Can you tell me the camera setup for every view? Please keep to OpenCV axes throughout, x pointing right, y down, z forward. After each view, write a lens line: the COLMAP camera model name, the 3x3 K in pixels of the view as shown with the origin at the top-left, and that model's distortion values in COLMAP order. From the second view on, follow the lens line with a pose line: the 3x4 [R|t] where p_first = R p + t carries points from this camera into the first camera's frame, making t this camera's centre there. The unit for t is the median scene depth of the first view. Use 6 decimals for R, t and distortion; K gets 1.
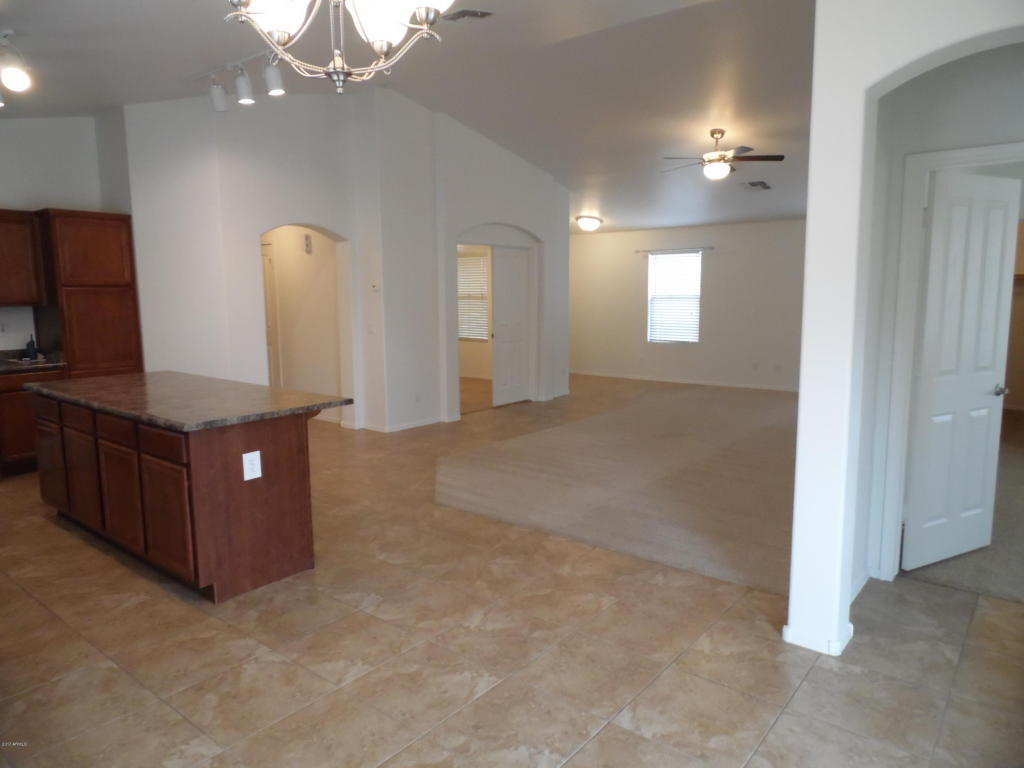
lens RADIAL K [[685.9, 0, 513.7], [0, 685.9, 384.6], [0, 0, 1]] dist [0.000988, -0.000721]
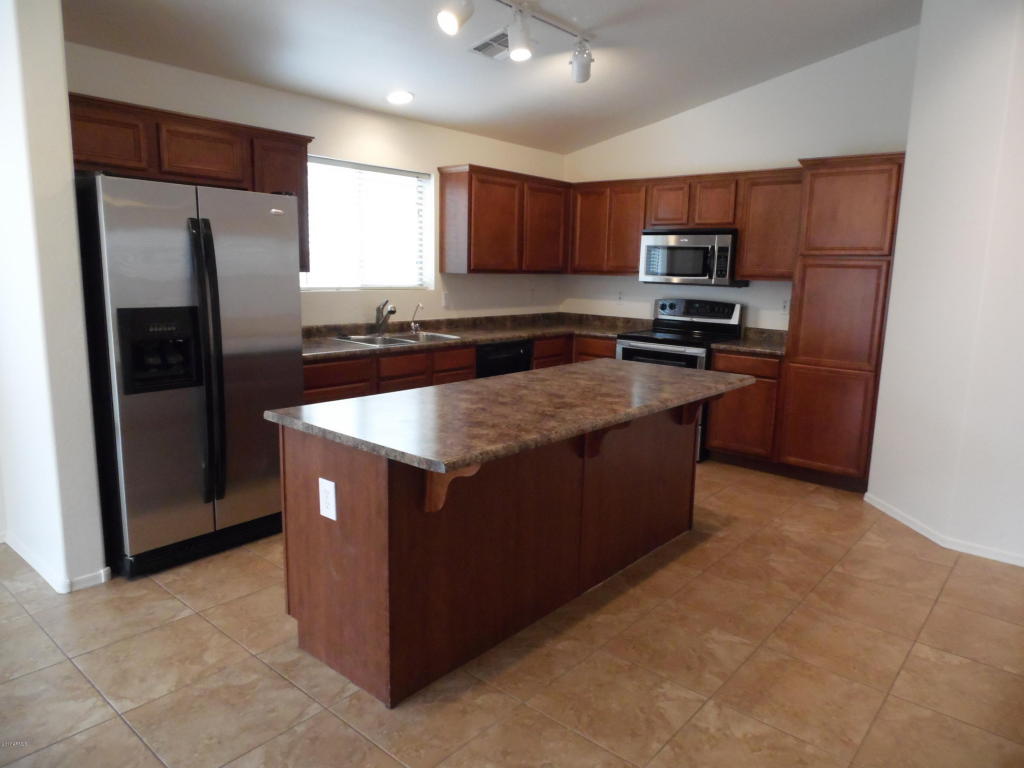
lens RADIAL K [[685.9, 0, 512.8], [0, 685.9, 386.6], [0, 0, 1]] dist [0.000988, -0.000721]
pose [[-0.028998, 0.173710, -0.984370, 0.188249], [-0.156760, 0.971808, 0.176111, -0.097701], [0.987211, 0.159416, -0.000950, 0.817880]]
